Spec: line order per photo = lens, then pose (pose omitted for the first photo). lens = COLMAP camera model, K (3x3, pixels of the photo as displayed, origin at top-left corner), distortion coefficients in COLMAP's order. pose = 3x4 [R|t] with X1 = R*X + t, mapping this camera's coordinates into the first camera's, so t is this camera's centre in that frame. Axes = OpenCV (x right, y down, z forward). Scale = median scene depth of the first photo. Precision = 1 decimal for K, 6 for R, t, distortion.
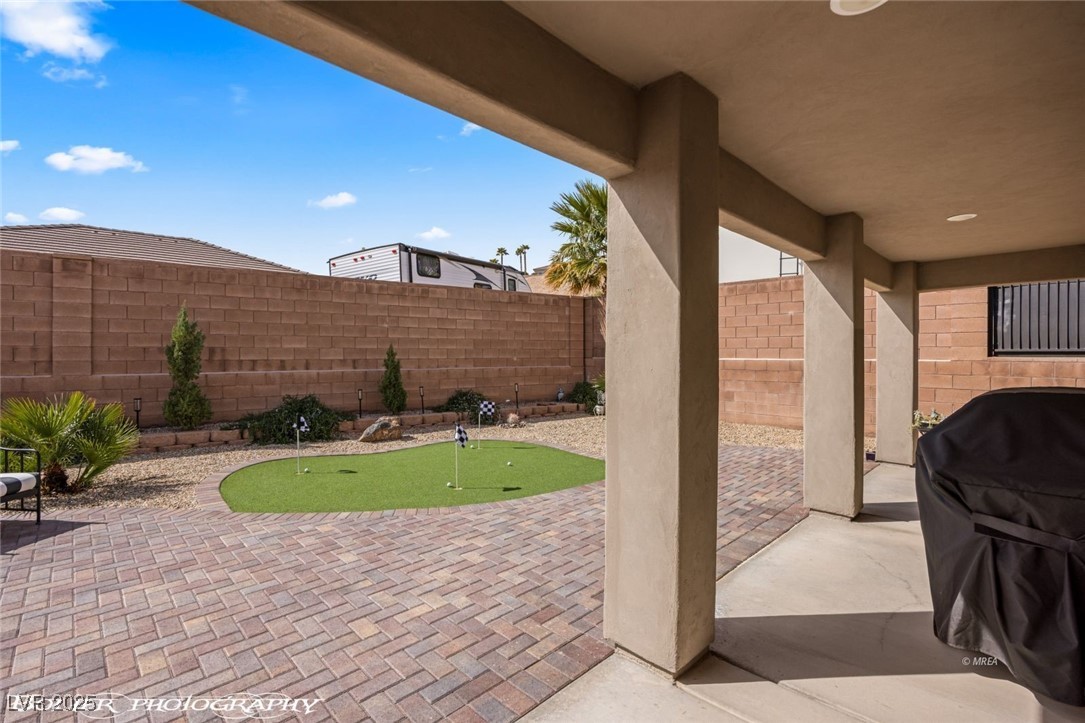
lens RADIAL K [[487.1, 0, 535.5], [0, 487.1, 355.1], [0, 0, 1]] dist [-0.002609, -0.001149]
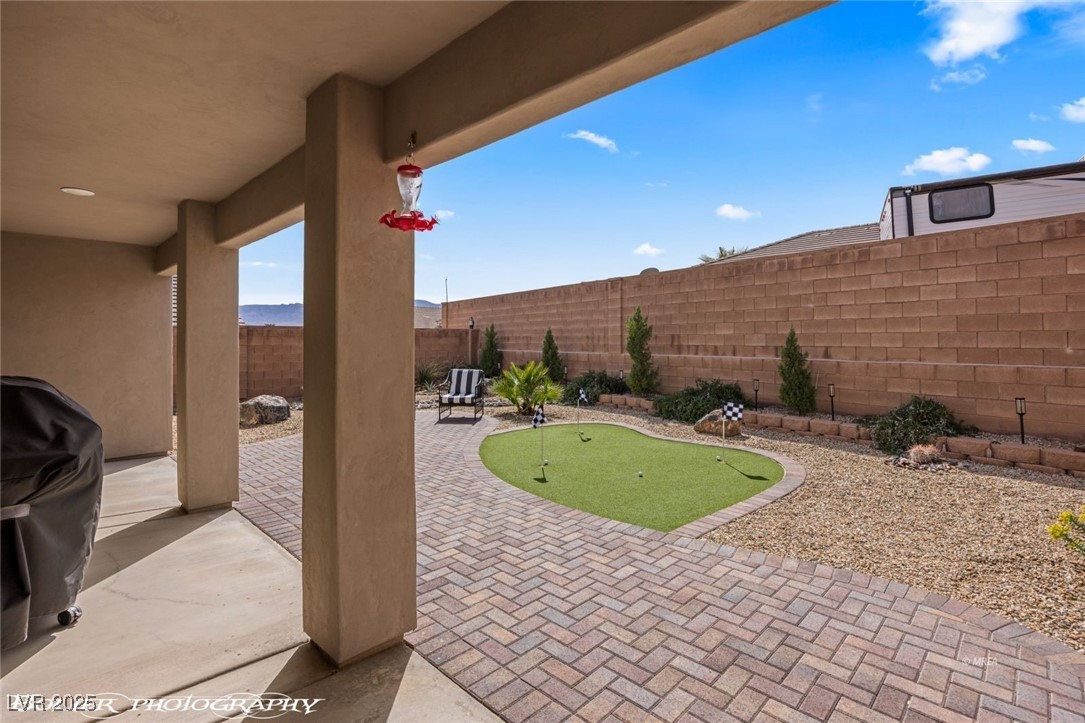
lens RADIAL K [[509.1, 0, 549.1], [0, 509.1, 332.3], [0, 0, 1]] dist [-0.013213, 0.002385]
pose [[0.045996, -0.015607, -0.998820, 0.569914], [-0.003288, 0.999870, -0.015775, -0.000623], [0.998936, 0.004010, 0.045939, 0.572996]]
